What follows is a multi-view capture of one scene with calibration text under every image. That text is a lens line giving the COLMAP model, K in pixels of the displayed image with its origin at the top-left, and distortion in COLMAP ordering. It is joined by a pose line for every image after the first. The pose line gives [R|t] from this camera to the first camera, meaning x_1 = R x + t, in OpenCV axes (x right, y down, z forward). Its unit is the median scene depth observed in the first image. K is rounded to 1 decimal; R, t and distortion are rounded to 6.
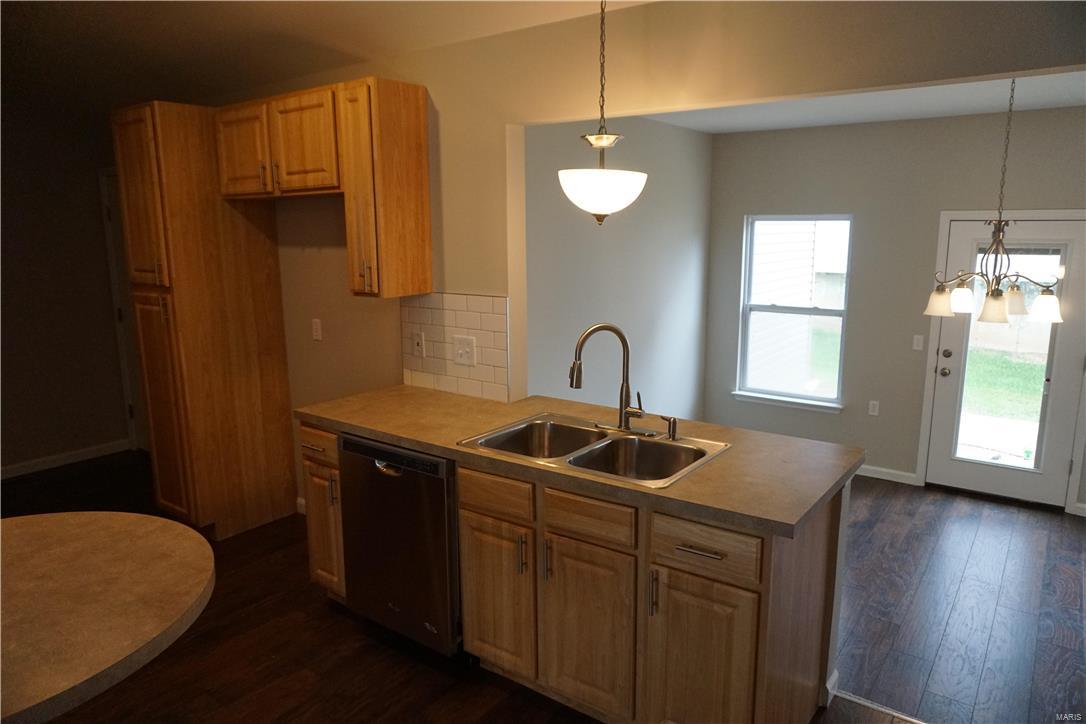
lens RADIAL K [[729.8, 0, 543.0], [0, 729.8, 362.0], [0, 0, 1]] dist [-0.013099, 0.003607]
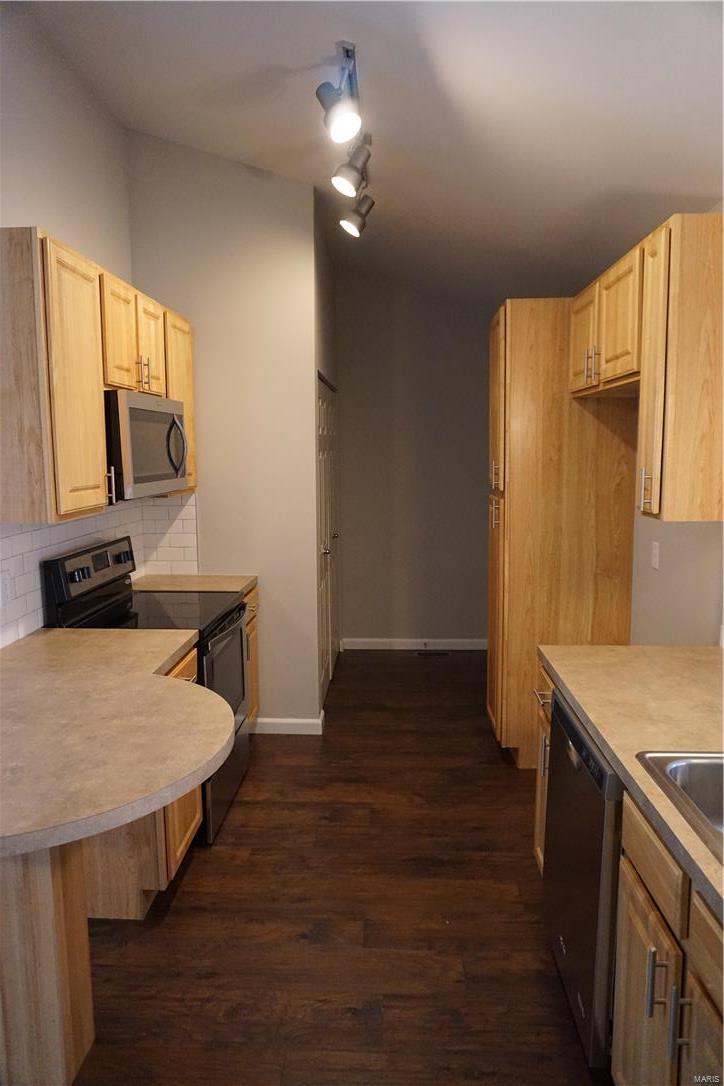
lens RADIAL K [[729.8, 0, 362.0], [0, 729.8, 543.0], [0, 0, 1]] dist [-0.013099, 0.003607]
pose [[0.549688, 0.112411, -0.827772, 0.198566], [-0.144696, 0.988739, 0.038184, -0.046976], [0.822743, 0.098786, 0.559764, 0.326760]]
